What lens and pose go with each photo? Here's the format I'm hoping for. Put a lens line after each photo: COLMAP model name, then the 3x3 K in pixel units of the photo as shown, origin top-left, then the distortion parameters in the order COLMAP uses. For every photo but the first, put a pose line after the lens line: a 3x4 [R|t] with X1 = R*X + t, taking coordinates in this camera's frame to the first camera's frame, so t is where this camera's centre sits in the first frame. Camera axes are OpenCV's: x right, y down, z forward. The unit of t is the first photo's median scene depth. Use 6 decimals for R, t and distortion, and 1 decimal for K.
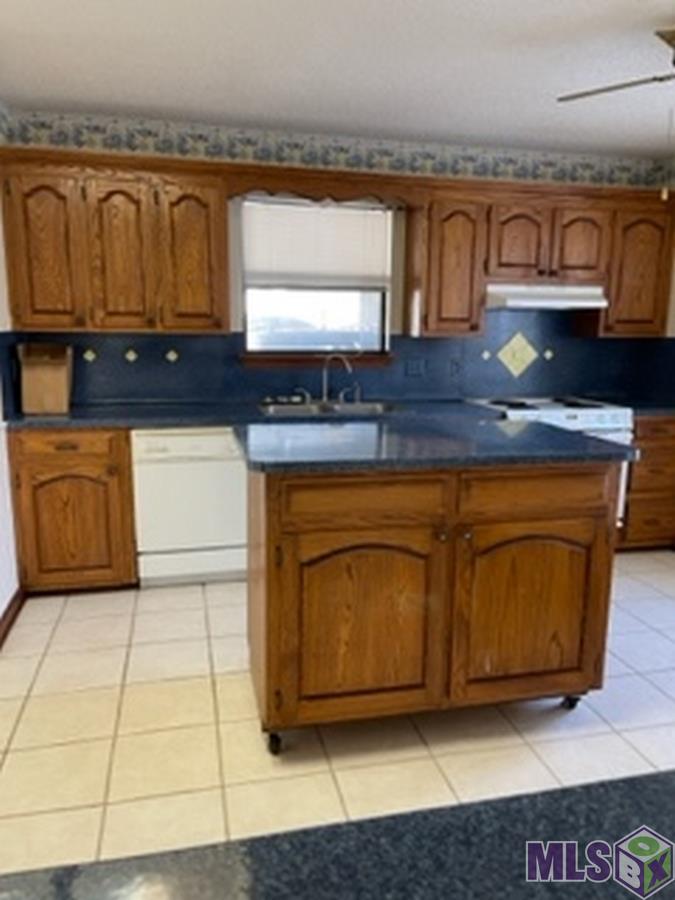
lens RADIAL K [[687.9, 0, 337.4], [0, 687.9, 453.0], [0, 0, 1]] dist [0.043553, -0.001160]
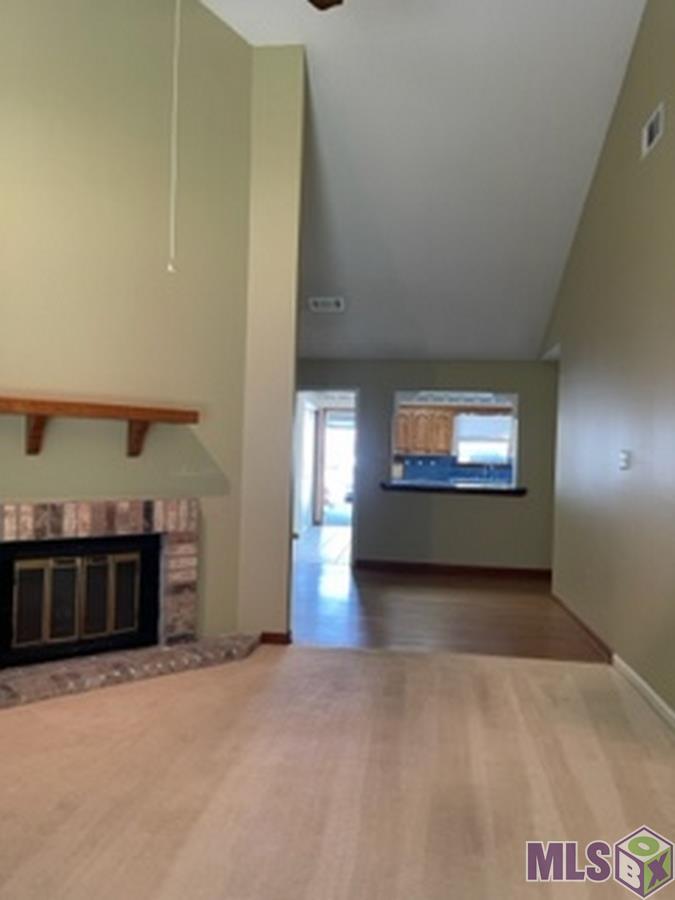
lens RADIAL K [[687.9, 0, 337.4], [0, 687.9, 453.0], [0, 0, 1]] dist [0.043553, -0.001160]
pose [[0.938834, 0.016575, -0.343970, 0.399836], [-0.077996, 0.983119, -0.165509, 0.345597], [0.335420, 0.182214, 0.924279, -1.922550]]
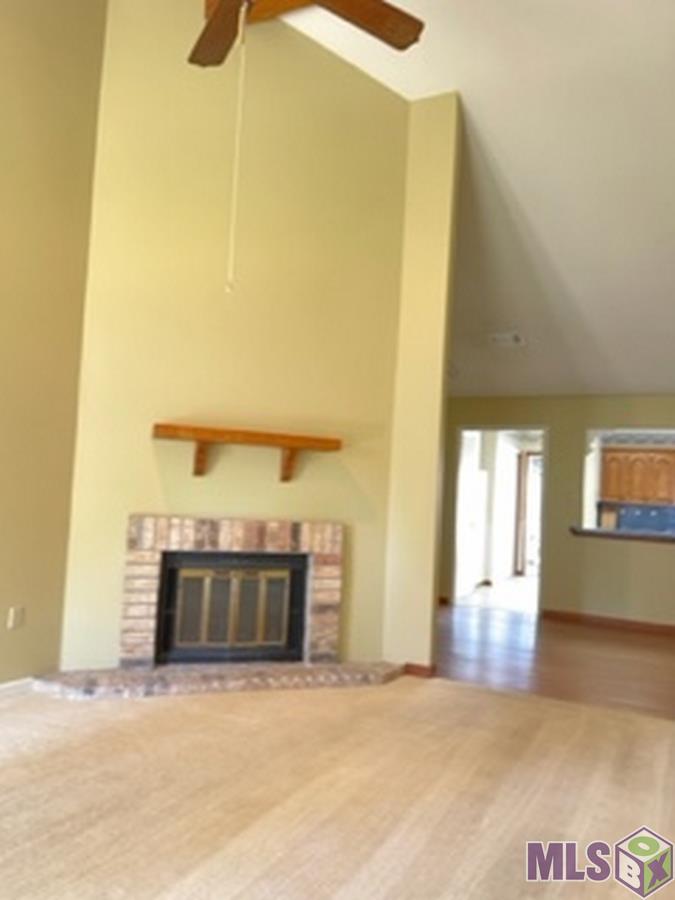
lens RADIAL K [[693.6, 0, 337.5], [0, 693.6, 450.0], [0, 0, 1]] dist [0.062785, -0.000901]
pose [[0.768840, -0.010268, -0.639358, 0.563525], [-0.157284, 0.966116, -0.204652, 0.375895], [0.619795, 0.257905, 0.741174, -1.860579]]
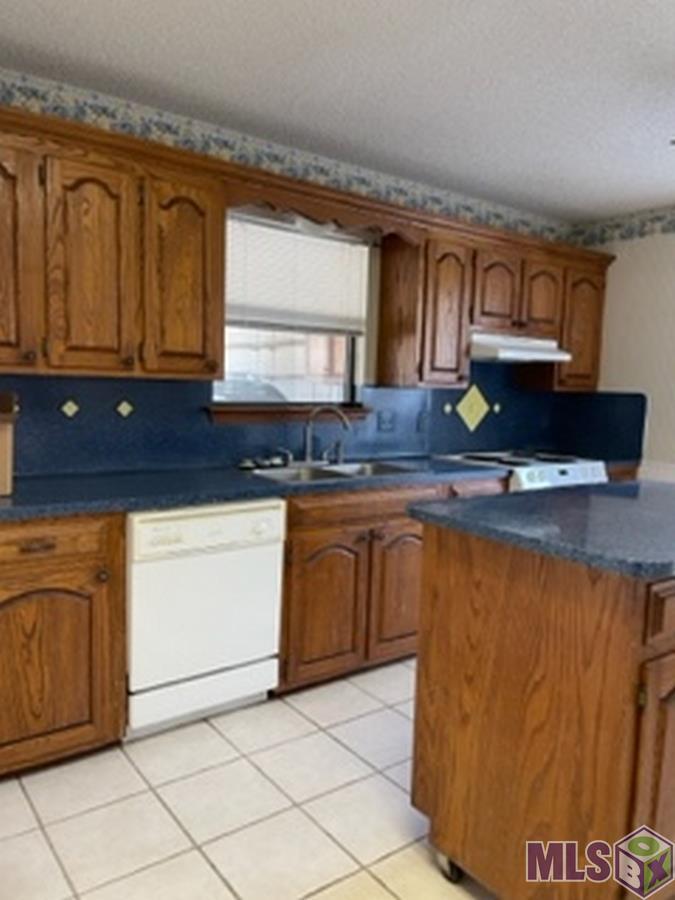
lens RADIAL K [[687.9, 0, 337.4], [0, 687.9, 453.0], [0, 0, 1]] dist [0.043553, -0.001160]
pose [[0.916650, -0.023471, 0.399002, -0.348591], [0.051878, 0.996816, -0.060545, -0.038665], [-0.396311, 0.076198, 0.914949, 0.251373]]
